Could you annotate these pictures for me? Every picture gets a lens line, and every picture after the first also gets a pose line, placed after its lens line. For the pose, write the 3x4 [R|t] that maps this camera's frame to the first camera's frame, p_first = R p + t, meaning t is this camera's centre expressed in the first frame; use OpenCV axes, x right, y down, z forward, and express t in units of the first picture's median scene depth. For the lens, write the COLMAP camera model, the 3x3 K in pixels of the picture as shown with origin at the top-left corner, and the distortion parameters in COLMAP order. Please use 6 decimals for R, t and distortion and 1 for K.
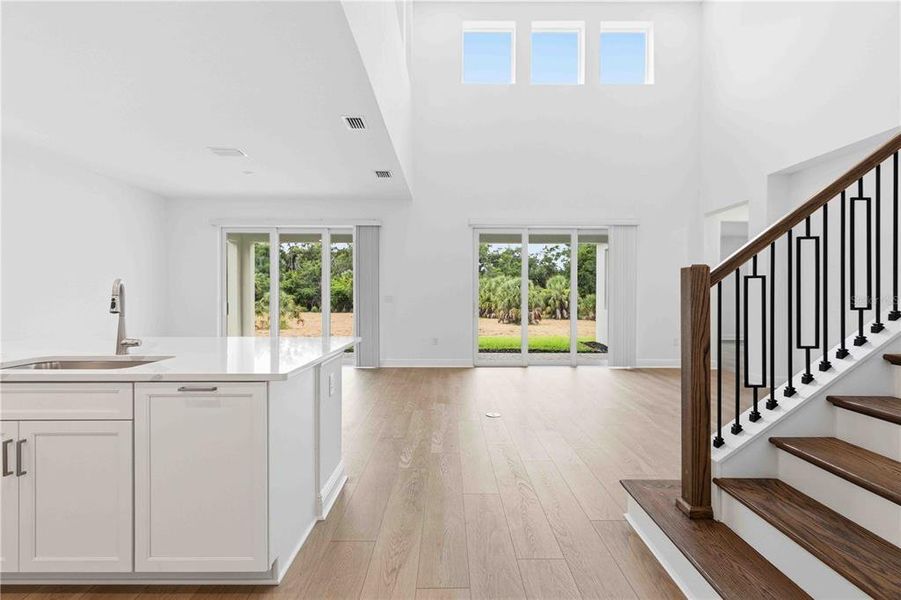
lens RADIAL K [[427.1, 0, 445.1], [0, 427.1, 296.8], [0, 0, 1]] dist [-0.005159, -0.000597]
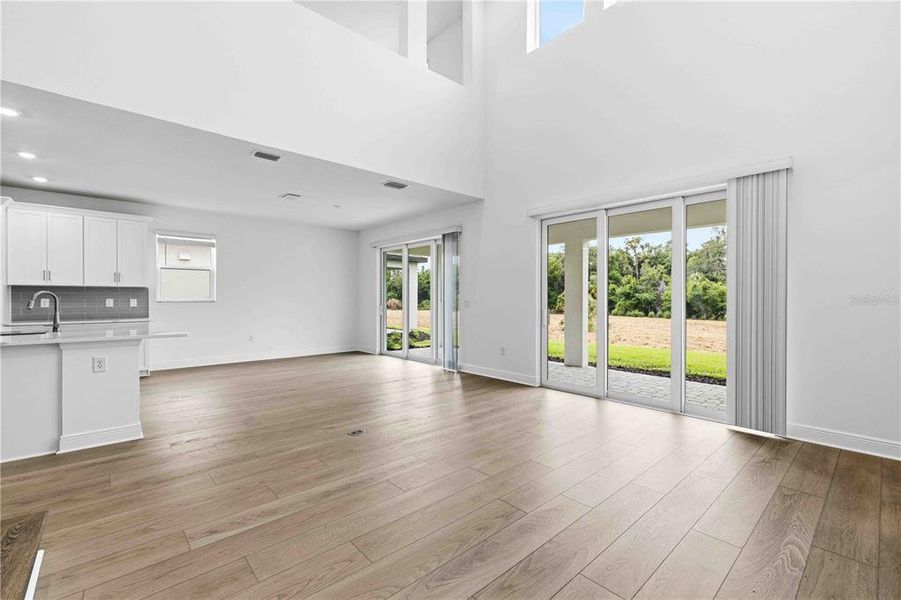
lens RADIAL K [[395.8, 0, 456.2], [0, 395.8, 301.3], [0, 0, 1]] dist [0.000496, 0.000403]
pose [[0.681508, -0.001080, -0.731810, 0.074407], [0.000233, 0.999999, -0.001258, -0.000096], [0.731811, 0.000687, 0.681507, 0.050090]]
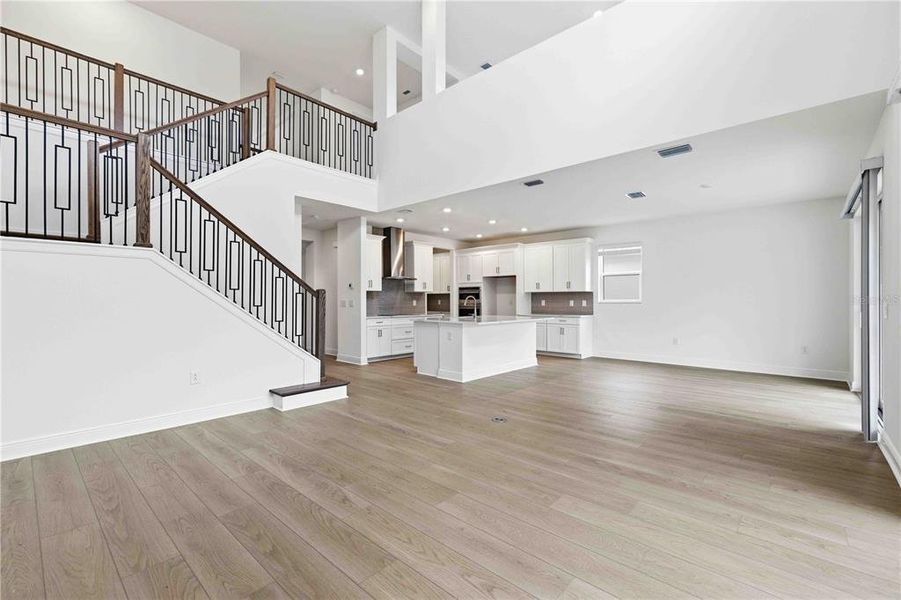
lens RADIAL K [[395.8, 0, 448.5], [0, 395.8, 301.3], [0, 0, 1]] dist [0.000496, 0.000403]
pose [[-0.666936, -0.005736, -0.745093, 0.076295], [-0.010186, 0.999947, 0.001420, -0.000349], [0.745046, 0.008536, -0.666959, 0.131931]]
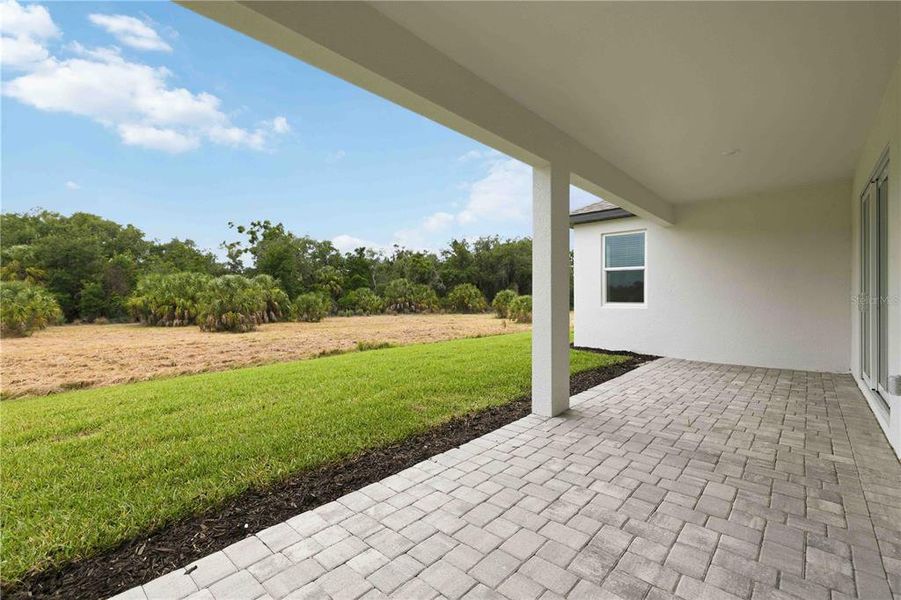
lens RADIAL K [[395.8, 0, 444.7], [0, 395.8, 295.8], [0, 0, 1]] dist [0.000496, 0.000403]
pose [[0.677012, -0.004830, 0.735956, -0.086476], [0.009735, 0.999950, -0.002392, 0.001674], [-0.735907, 0.008784, 0.677025, 0.159246]]
